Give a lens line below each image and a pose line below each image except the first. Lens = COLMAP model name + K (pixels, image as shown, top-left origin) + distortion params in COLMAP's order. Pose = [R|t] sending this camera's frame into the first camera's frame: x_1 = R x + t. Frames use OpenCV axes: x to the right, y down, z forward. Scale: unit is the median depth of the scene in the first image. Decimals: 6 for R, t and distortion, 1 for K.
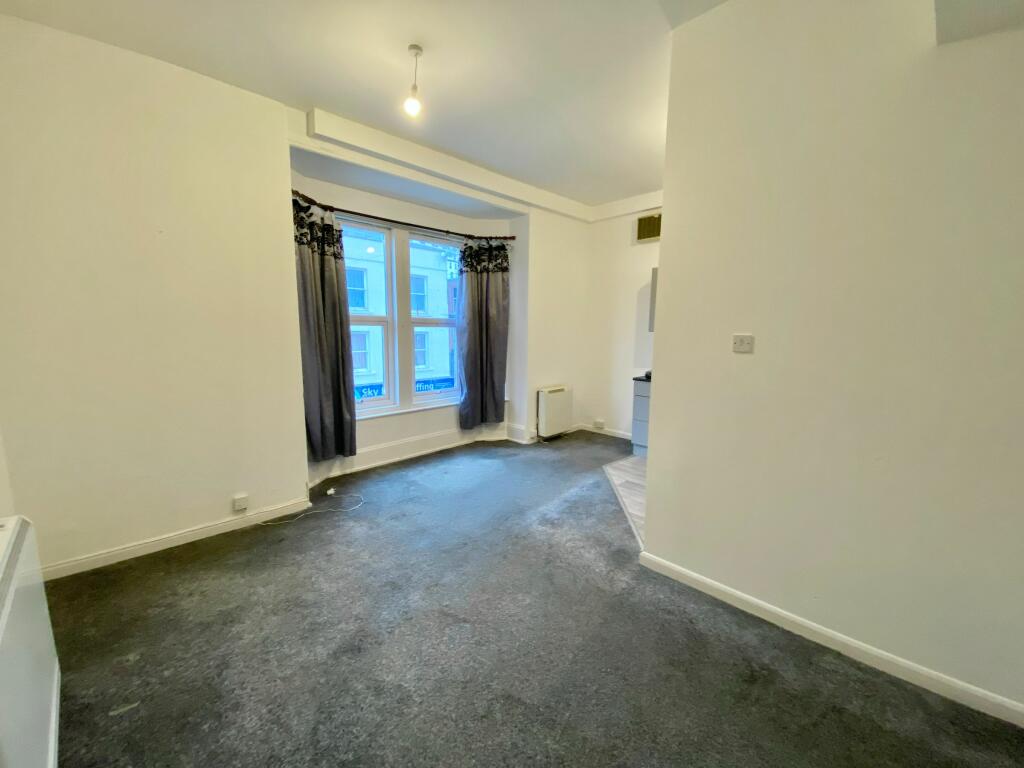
lens RADIAL K [[413.1, 0, 516.2], [0, 413.1, 383.7], [0, 0, 1]] dist [0.000348, -0.015404]
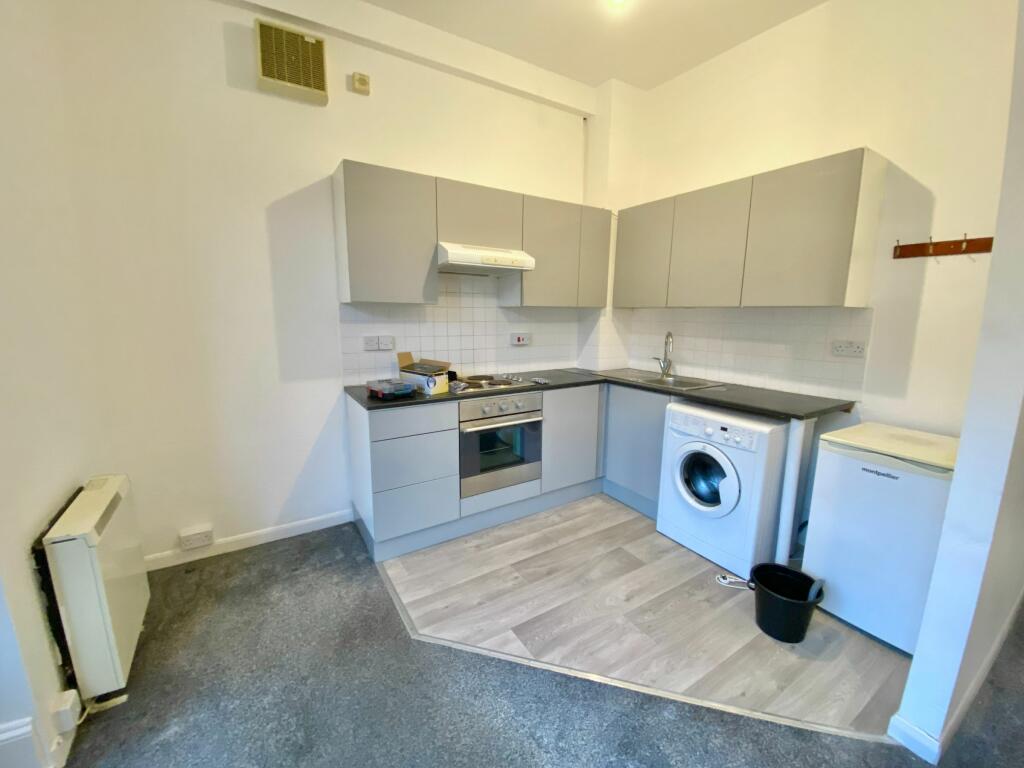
lens RADIAL K [[416.8, 0, 510.7], [0, 416.8, 382.0], [0, 0, 1]] dist [0.012153, -0.015855]
pose [[0.218497, -0.177051, 0.959642, -0.110300], [0.125273, 0.980355, 0.152349, -0.089218], [-0.967763, 0.086929, 0.236384, 0.744539]]
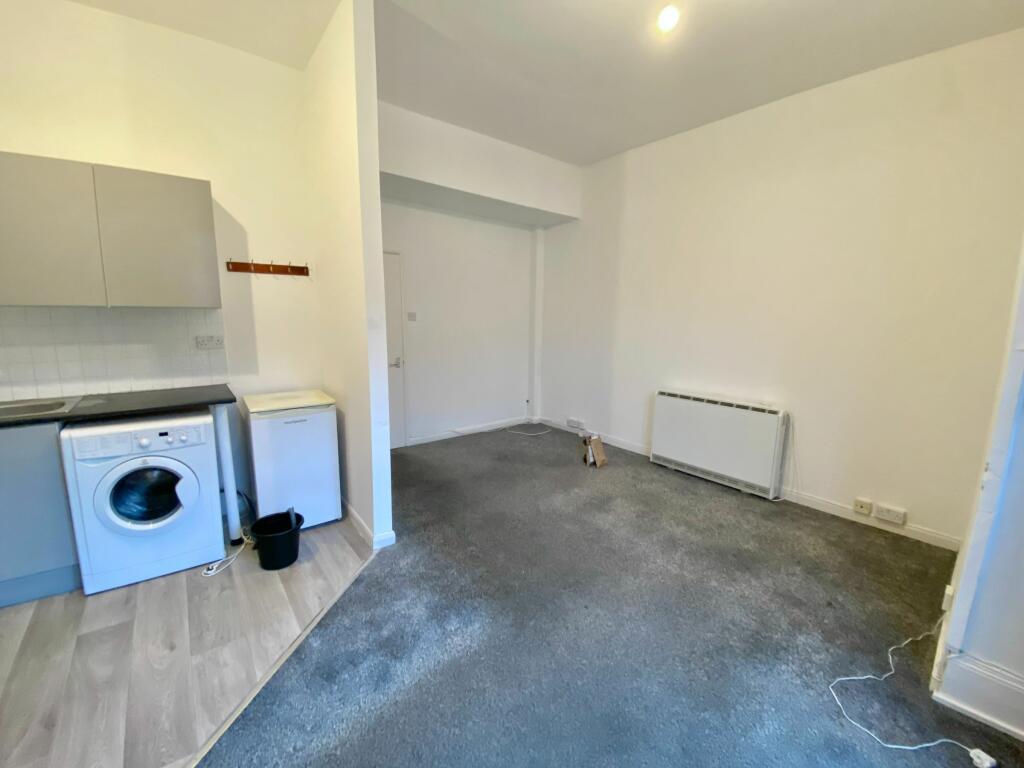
lens RADIAL K [[416.8, 0, 510.7], [0, 416.8, 382.0], [0, 0, 1]] dist [0.012153, -0.015855]
pose [[-0.993438, -0.046013, 0.104711, -0.036270], [-0.013510, 0.956307, 0.292052, -0.127677], [-0.113575, 0.288721, -0.950653, 1.001489]]
